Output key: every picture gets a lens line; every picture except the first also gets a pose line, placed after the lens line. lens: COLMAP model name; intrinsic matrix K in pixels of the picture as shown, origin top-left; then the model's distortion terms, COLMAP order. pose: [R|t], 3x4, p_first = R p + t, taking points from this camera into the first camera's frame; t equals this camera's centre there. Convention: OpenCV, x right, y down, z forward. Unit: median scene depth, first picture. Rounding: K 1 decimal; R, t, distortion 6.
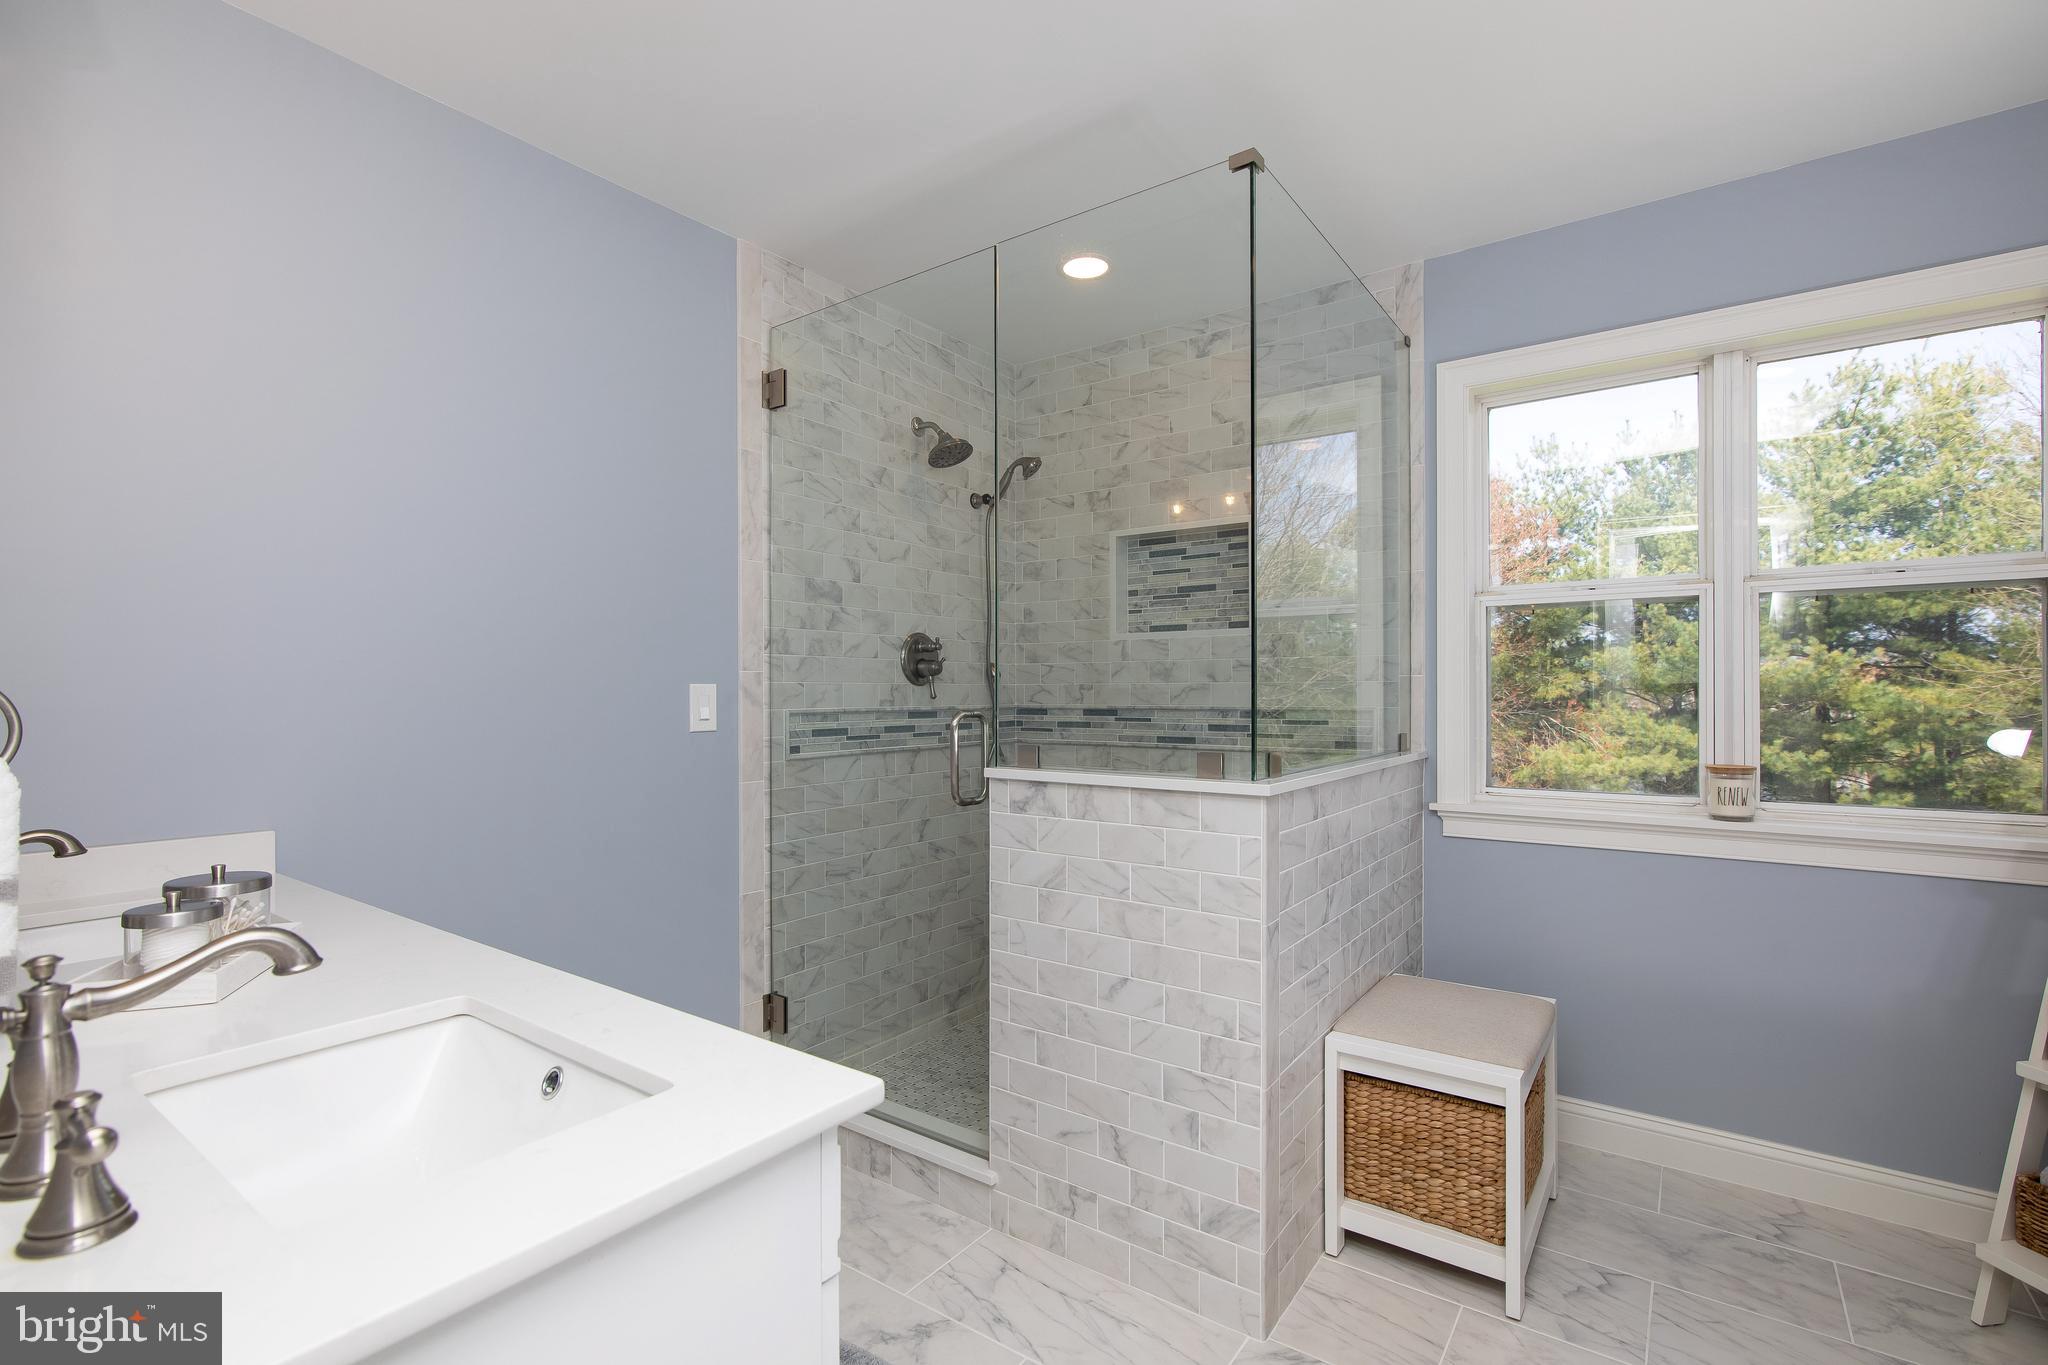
lens RADIAL K [[926.5, 0, 1015.5], [0, 926.5, 693.7], [0, 0, 1]] dist [-0.003165, 0.000180]
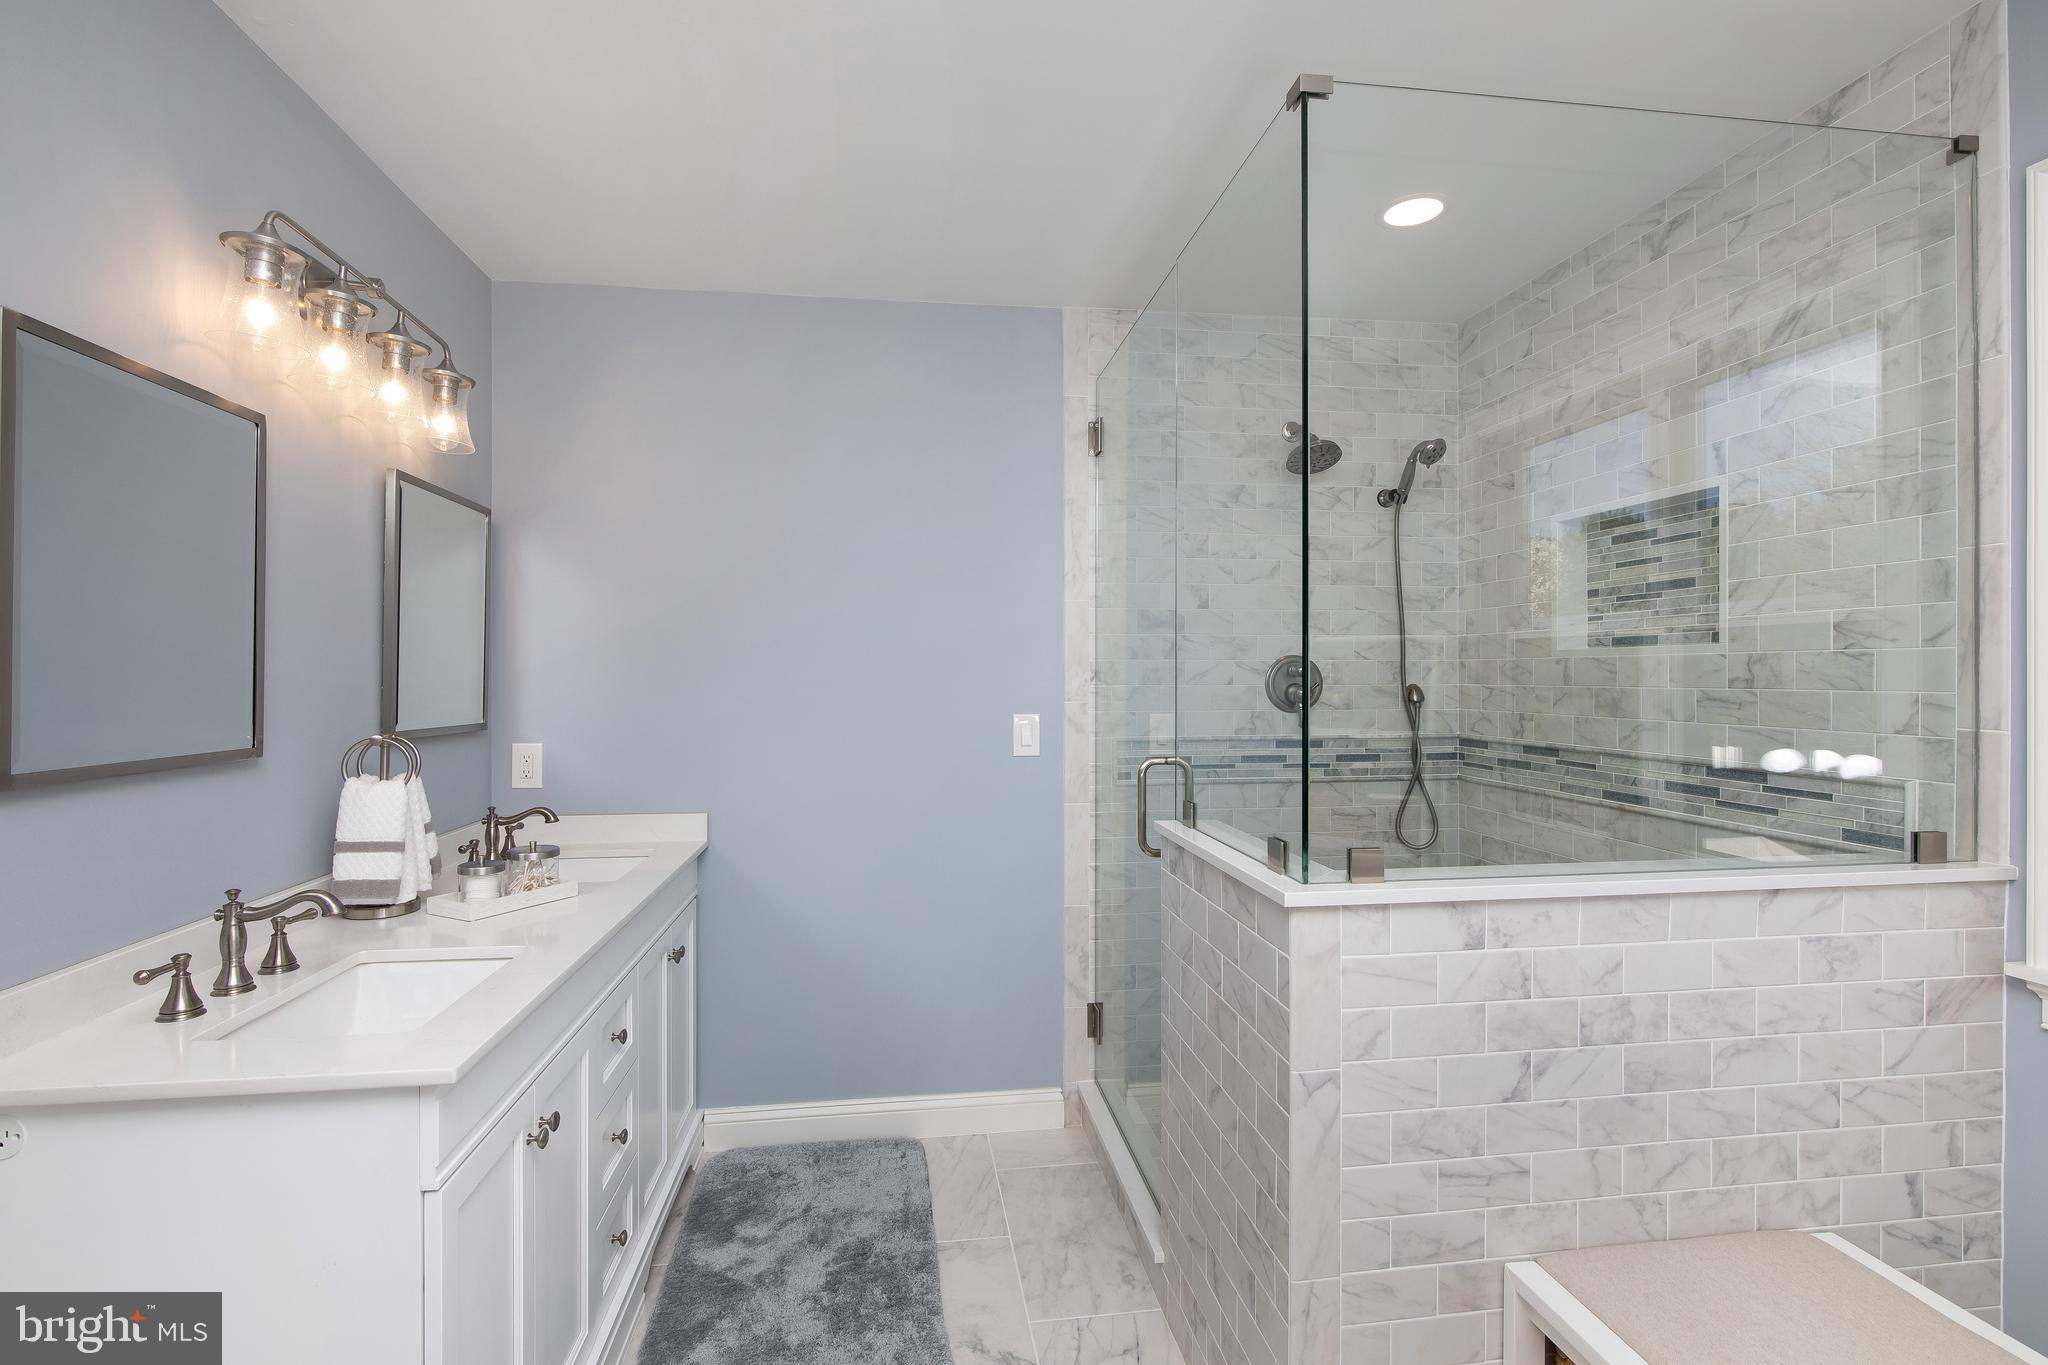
lens RADIAL K [[932.4, 0, 1019.0], [0, 932.4, 675.8], [0, 0, 1]] dist [-0.001767, 0.000103]
pose [[0.695519, 0.002439, -0.718504, 0.389088], [-0.001606, 0.999997, 0.001840, -0.048573], [0.718506, -0.000126, 0.695521, 0.165684]]
